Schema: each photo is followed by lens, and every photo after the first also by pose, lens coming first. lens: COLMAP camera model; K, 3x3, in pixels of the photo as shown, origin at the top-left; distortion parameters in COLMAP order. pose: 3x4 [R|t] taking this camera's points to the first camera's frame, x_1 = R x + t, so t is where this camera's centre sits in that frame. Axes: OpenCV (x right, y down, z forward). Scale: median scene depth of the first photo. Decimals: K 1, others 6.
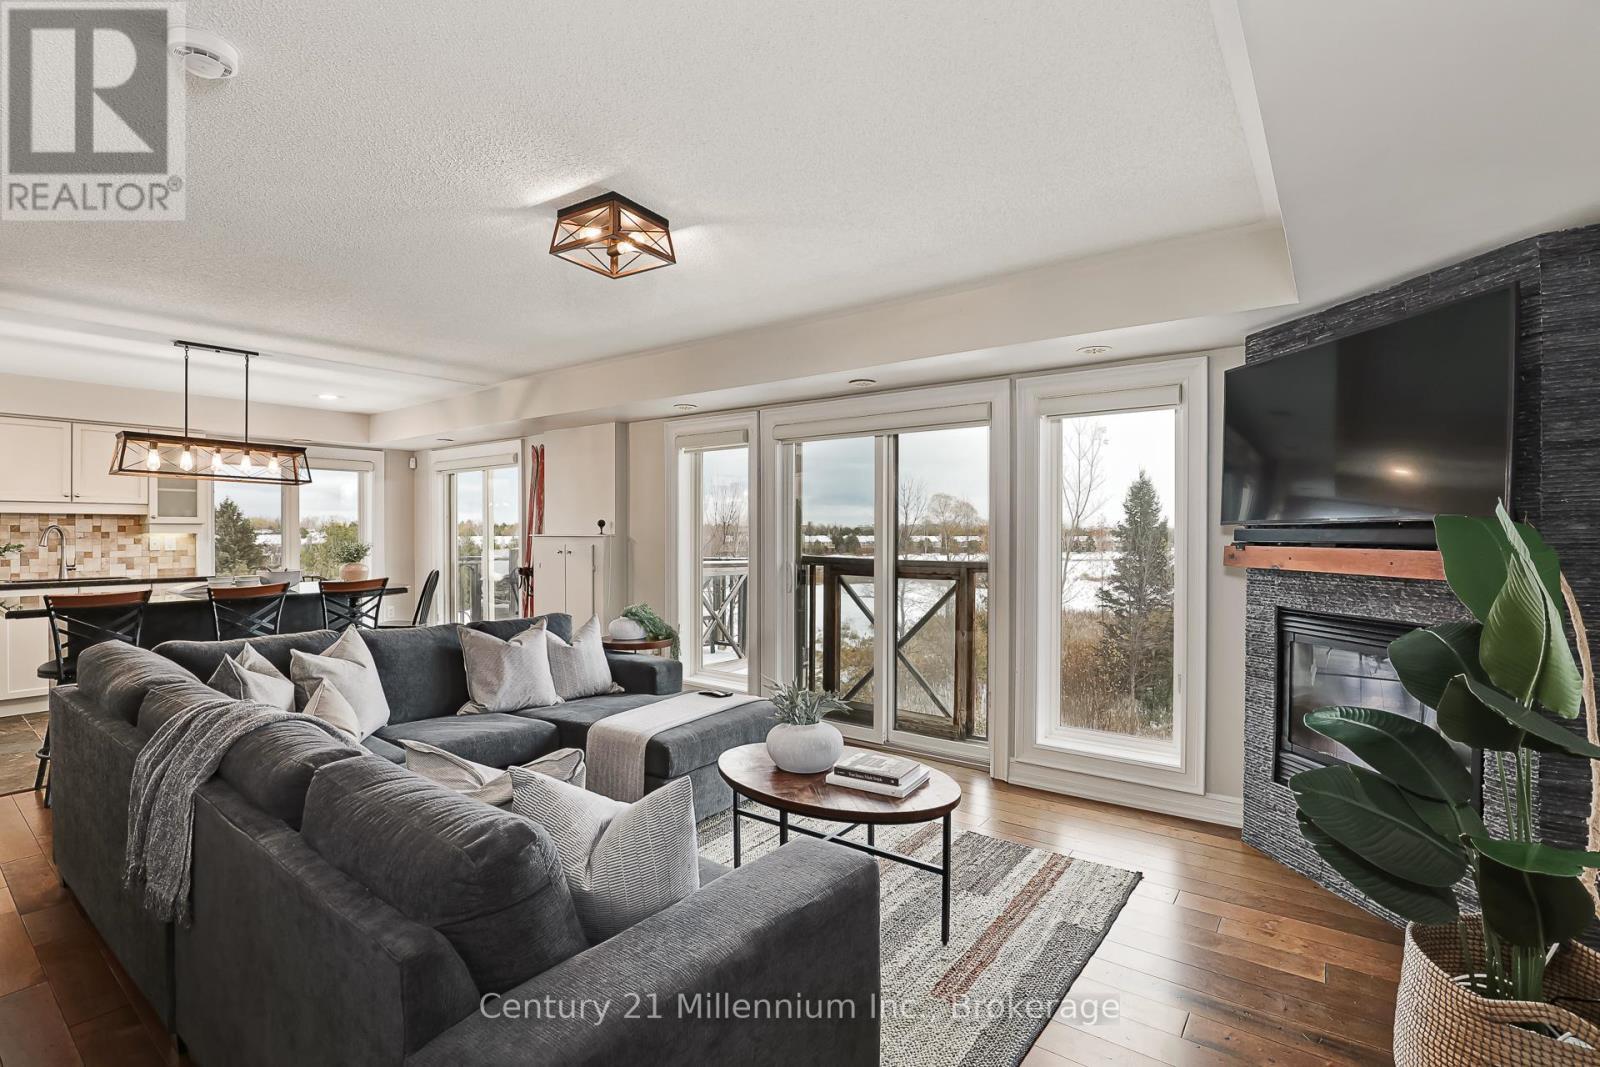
lens RADIAL K [[740.3, 0, 802.8], [0, 740.3, 532.5], [0, 0, 1]] dist [-0.034043, 0.005533]
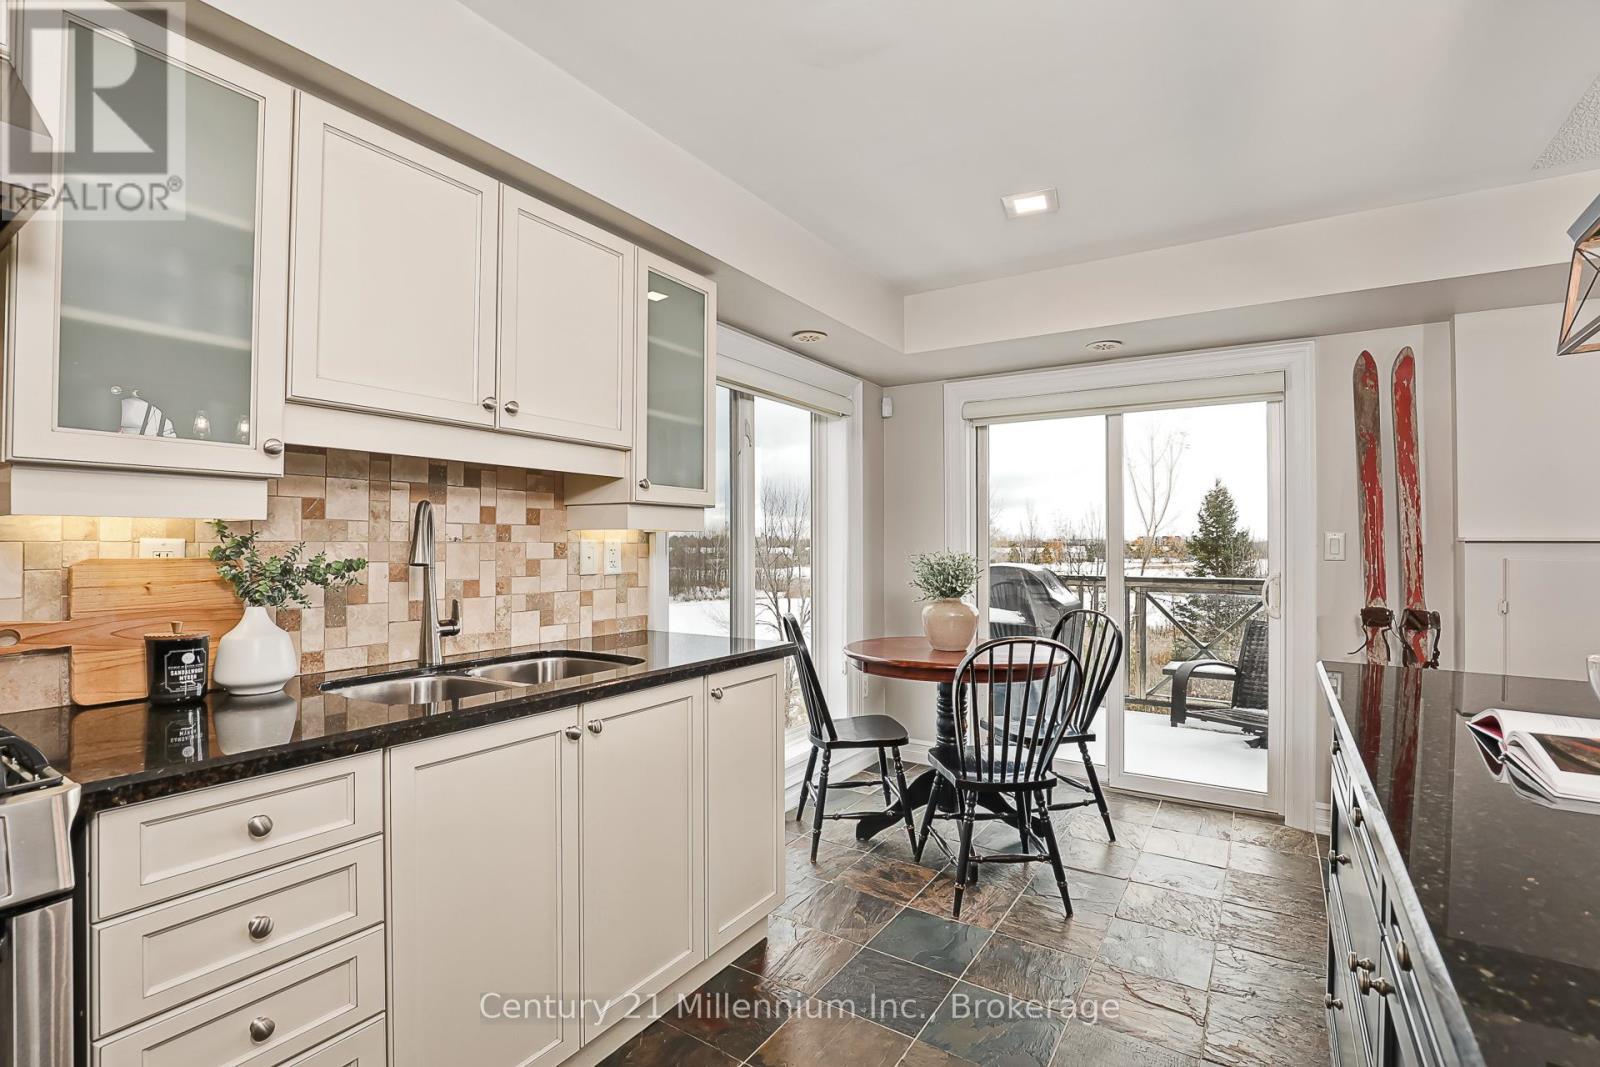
lens RADIAL K [[740.3, 0, 795.6], [0, 740.3, 535.8], [0, 0, 1]] dist [-0.034043, 0.005533]
pose [[0.998240, 0.004318, 0.059149, -1.080222], [-0.003730, 0.999943, -0.010048, 0.010367], [-0.059189, 0.009809, 0.998199, 0.796140]]
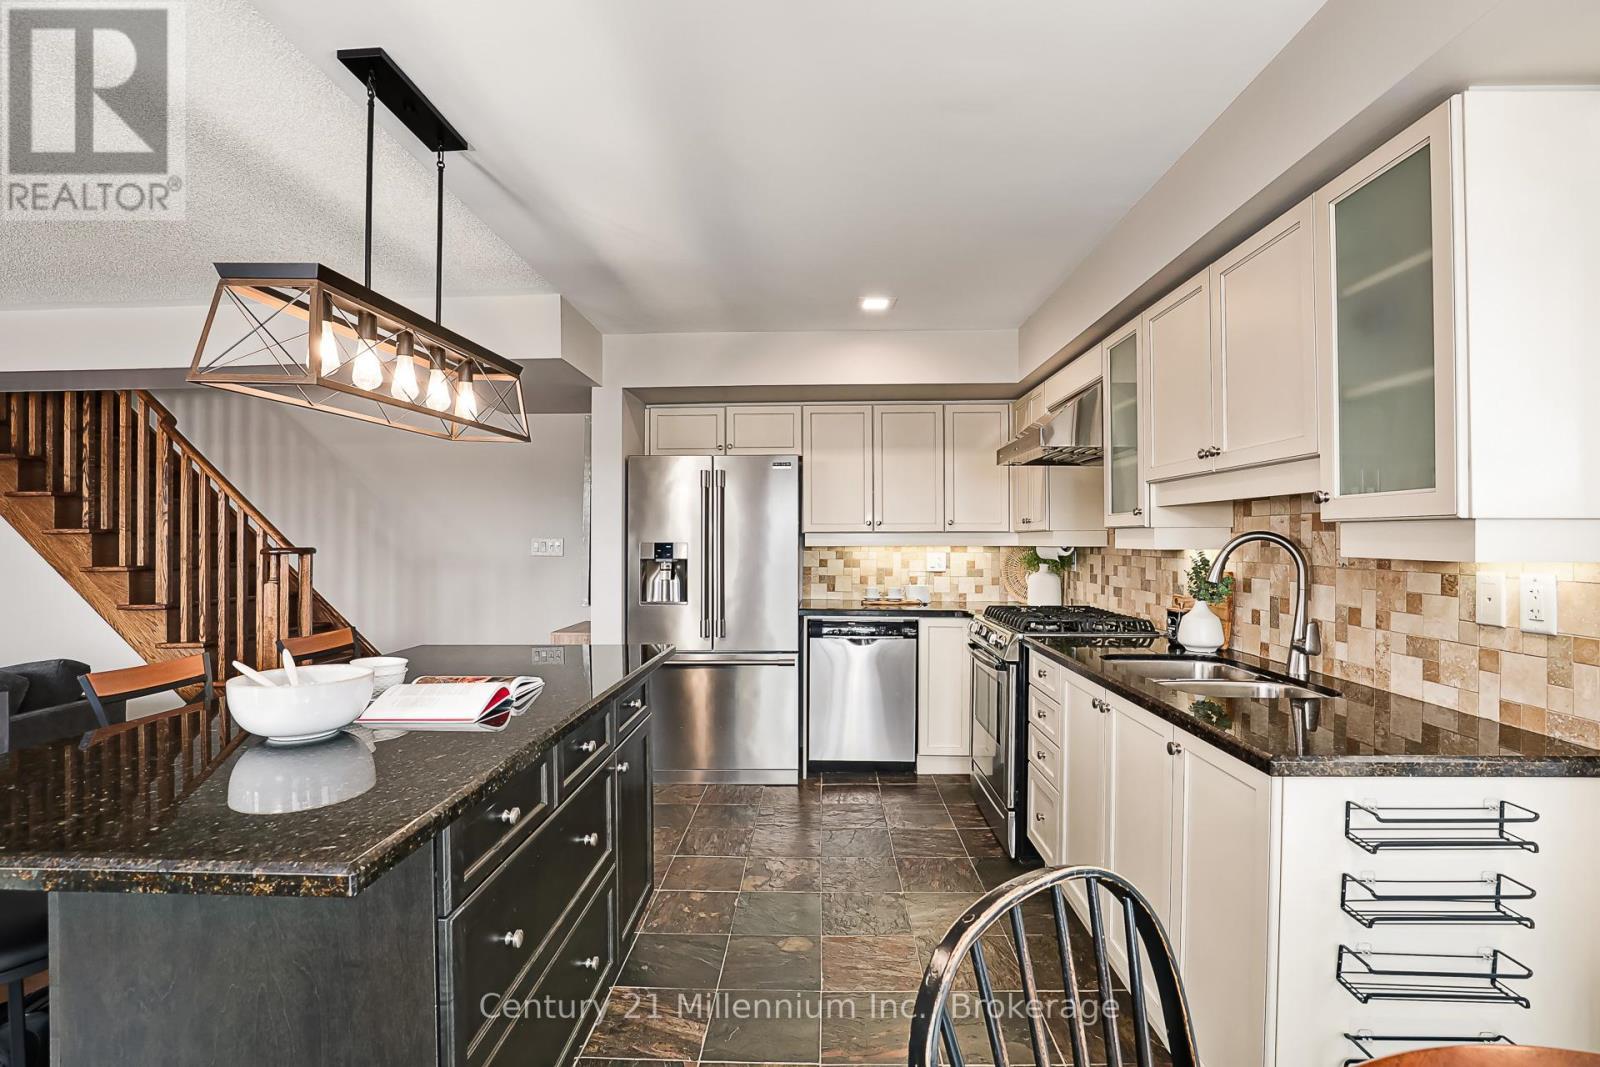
lens RADIAL K [[740.3, 0, 802.2], [0, 740.3, 535.8], [0, 0, 1]] dist [-0.034043, 0.005533]
pose [[-0.817759, -0.001945, -0.575557, -0.734805], [-0.001506, 0.999998, -0.001239, -0.007828], [0.575558, -0.000147, -0.817761, 1.425830]]
